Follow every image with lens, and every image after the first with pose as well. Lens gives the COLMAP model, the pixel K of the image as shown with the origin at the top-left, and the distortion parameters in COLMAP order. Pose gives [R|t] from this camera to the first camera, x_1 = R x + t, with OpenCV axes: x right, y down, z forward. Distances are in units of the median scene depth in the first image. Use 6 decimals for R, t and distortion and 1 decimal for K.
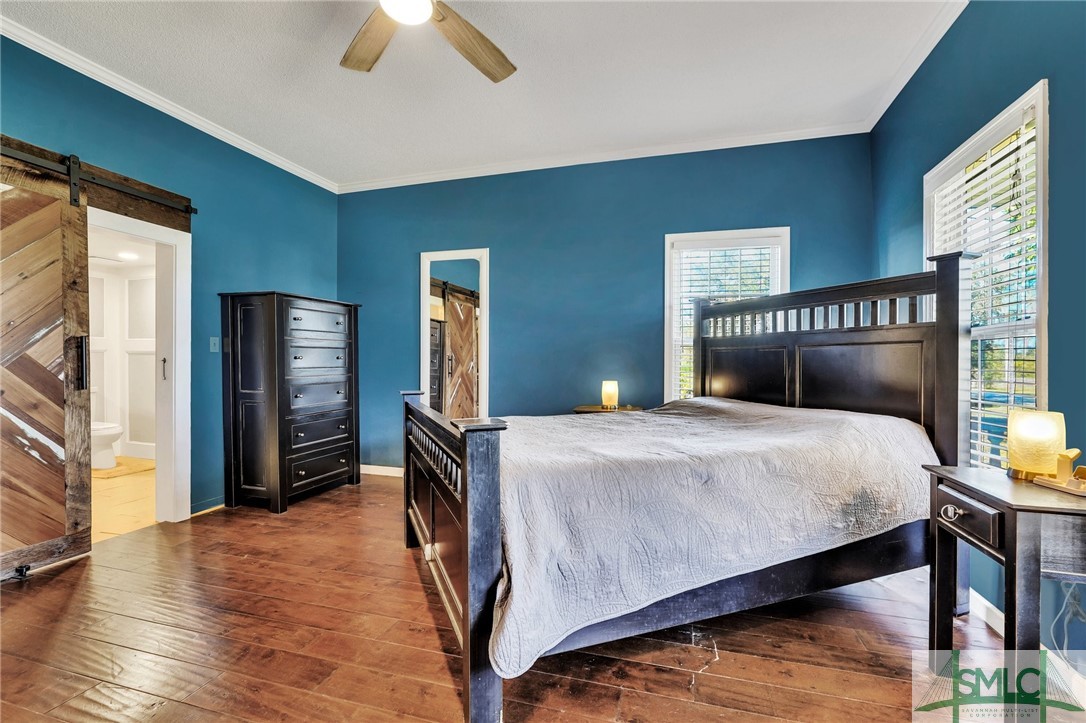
lens RADIAL K [[489.4, 0, 536.8], [0, 489.4, 361.4], [0, 0, 1]] dist [-0.002664, -0.000183]
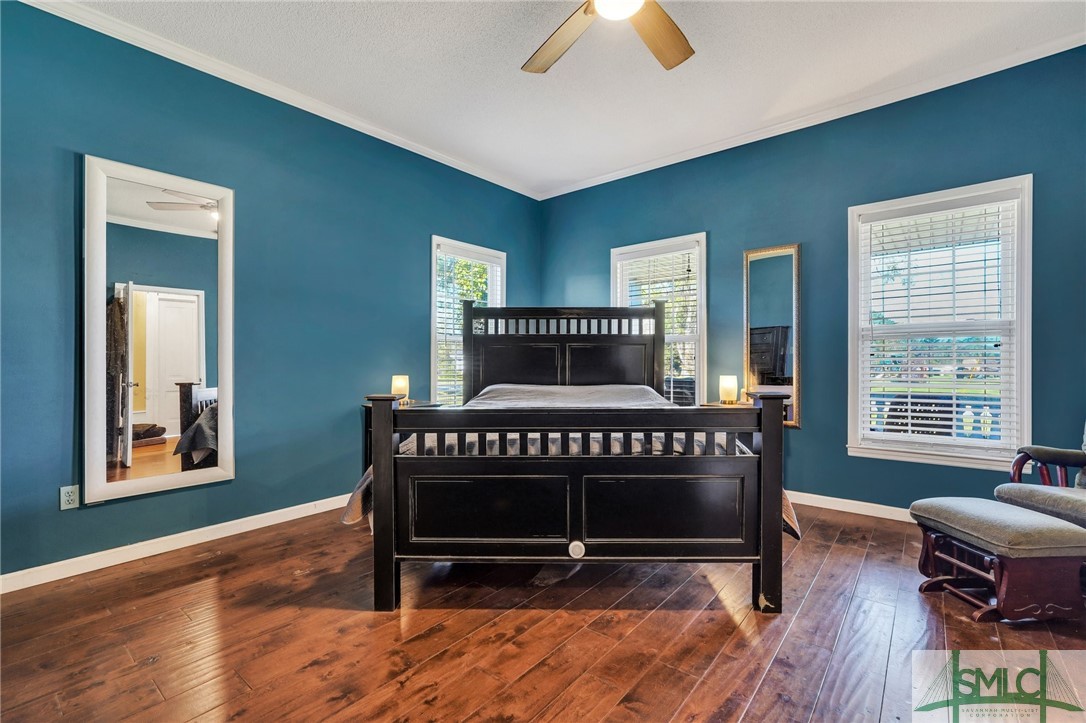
lens RADIAL K [[489.4, 0, 536.8], [0, 489.4, 361.4], [0, 0, 1]] dist [-0.002664, -0.000183]
pose [[0.374634, -0.016947, 0.927018, -0.847153], [-0.000026, 0.999833, 0.018289, -0.006263], [-0.927173, -0.006876, 0.374571, 0.519845]]
